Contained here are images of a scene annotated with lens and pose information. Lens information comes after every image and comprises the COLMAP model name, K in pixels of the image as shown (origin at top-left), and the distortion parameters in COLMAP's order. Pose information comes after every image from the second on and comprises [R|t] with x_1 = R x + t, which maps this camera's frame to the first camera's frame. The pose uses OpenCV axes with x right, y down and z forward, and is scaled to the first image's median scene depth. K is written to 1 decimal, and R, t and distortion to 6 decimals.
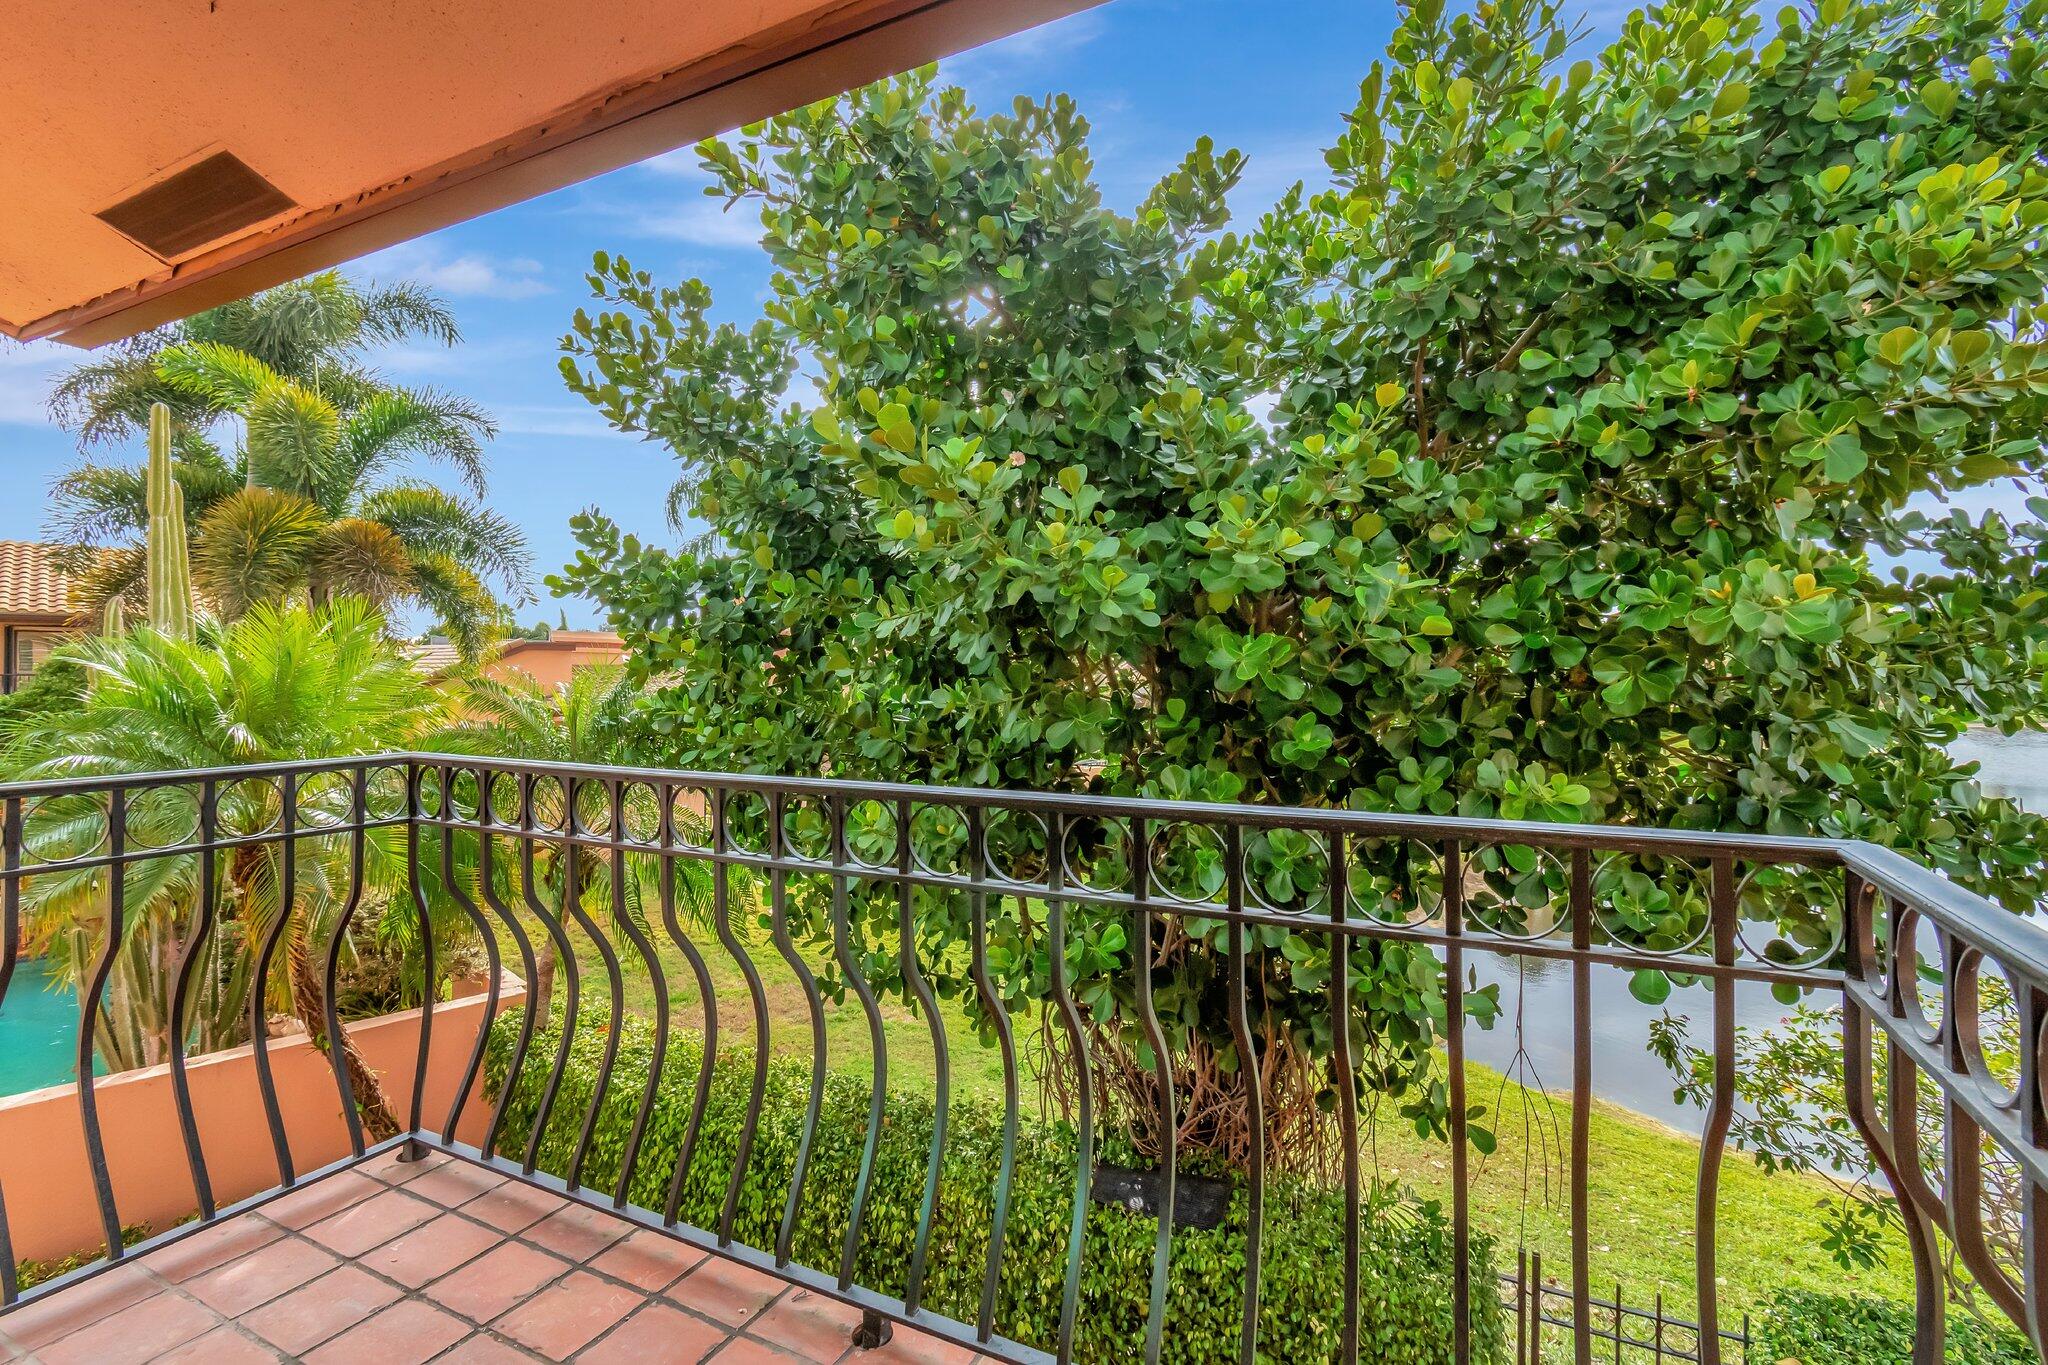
lens RADIAL K [[936.4, 0, 1024.2], [0, 936.4, 662.5], [0, 0, 1]] dist [-0.001289, 0.000540]
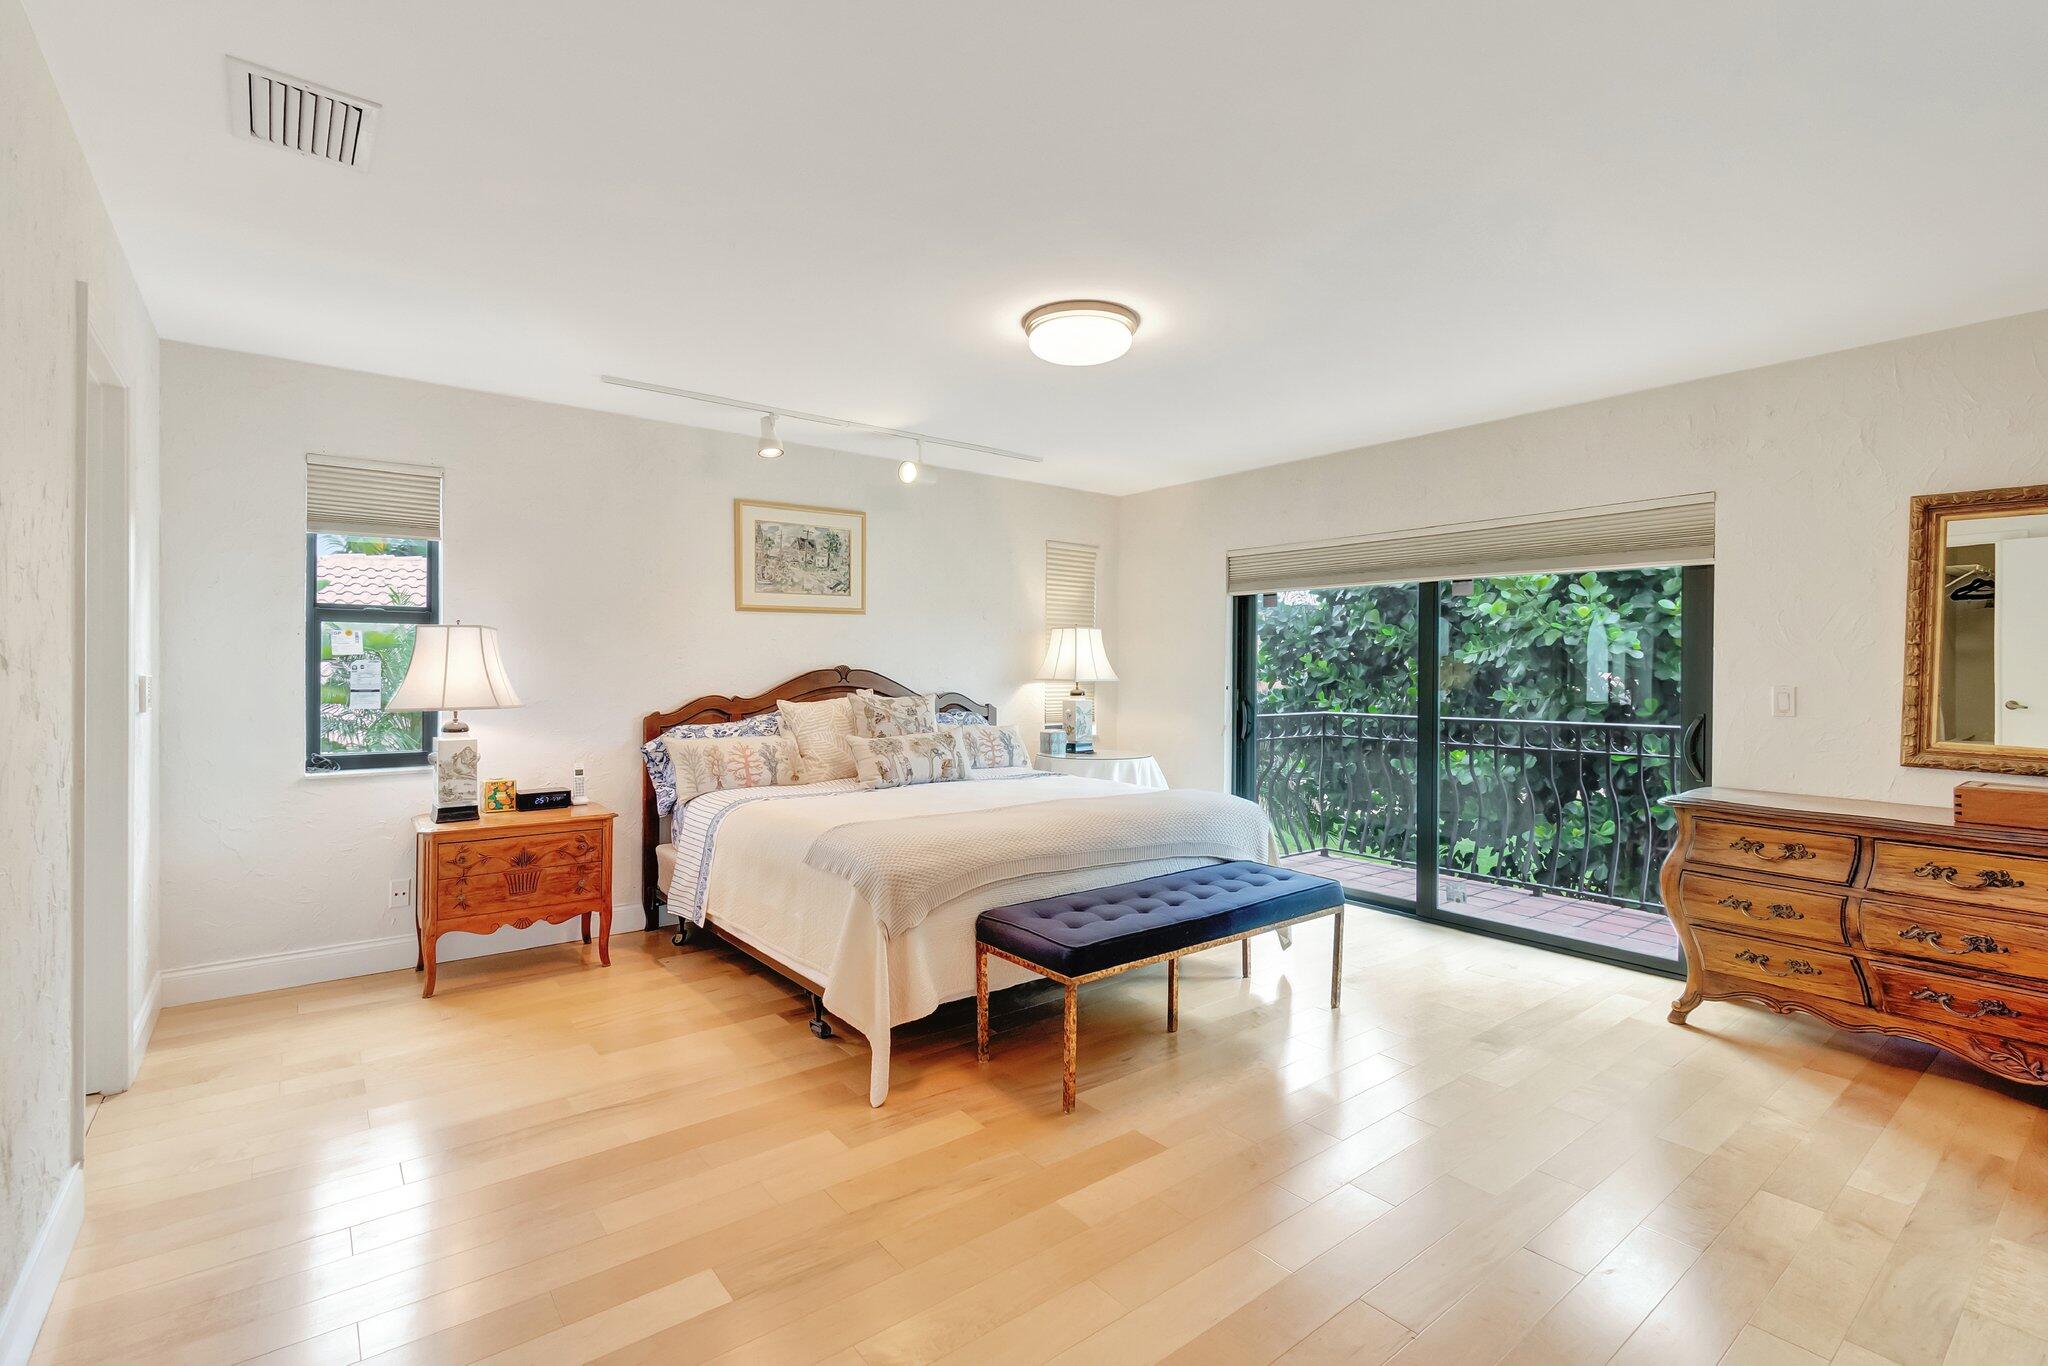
lens RADIAL K [[936.4, 0, 1019.8], [0, 936.4, 666.4], [0, 0, 1]] dist [-0.001289, 0.000540]
pose [[0.909611, -0.005751, -0.415422, -0.138644], [0.004076, 0.999980, -0.004917, -0.009552], [0.415441, 0.002779, 0.909616, -0.805895]]
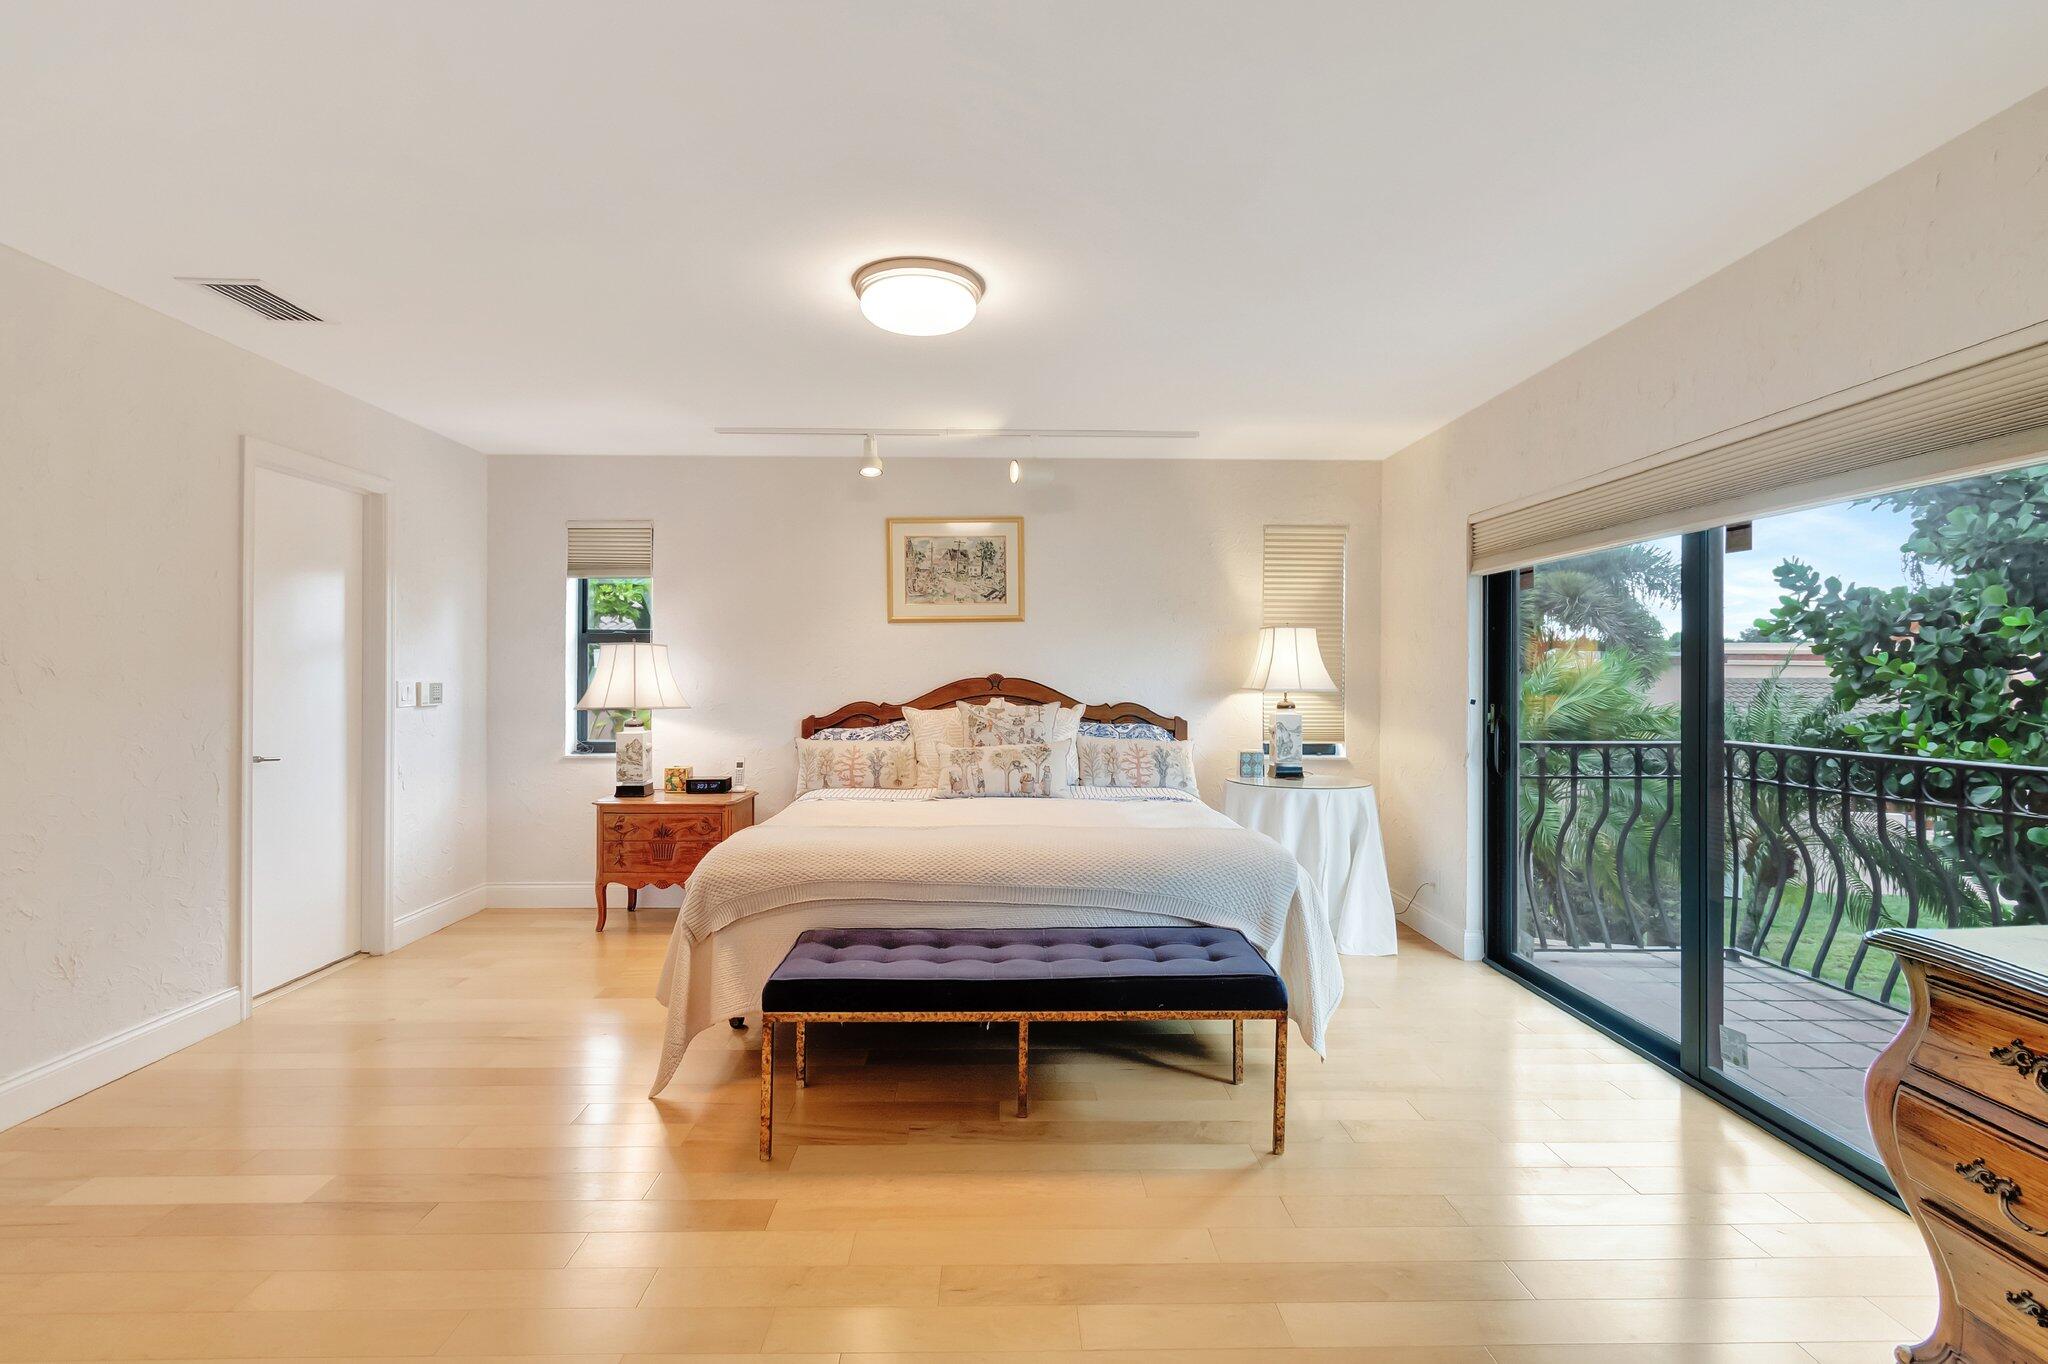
lens RADIAL K [[936.4, 0, 1008.7], [0, 936.4, 670.6], [0, 0, 1]] dist [-0.001289, 0.000540]
pose [[0.467957, -0.015487, -0.883616, 0.128849], [0.002918, 0.999868, -0.015979, -0.004221], [0.883747, 0.004900, 0.467940, -0.462167]]
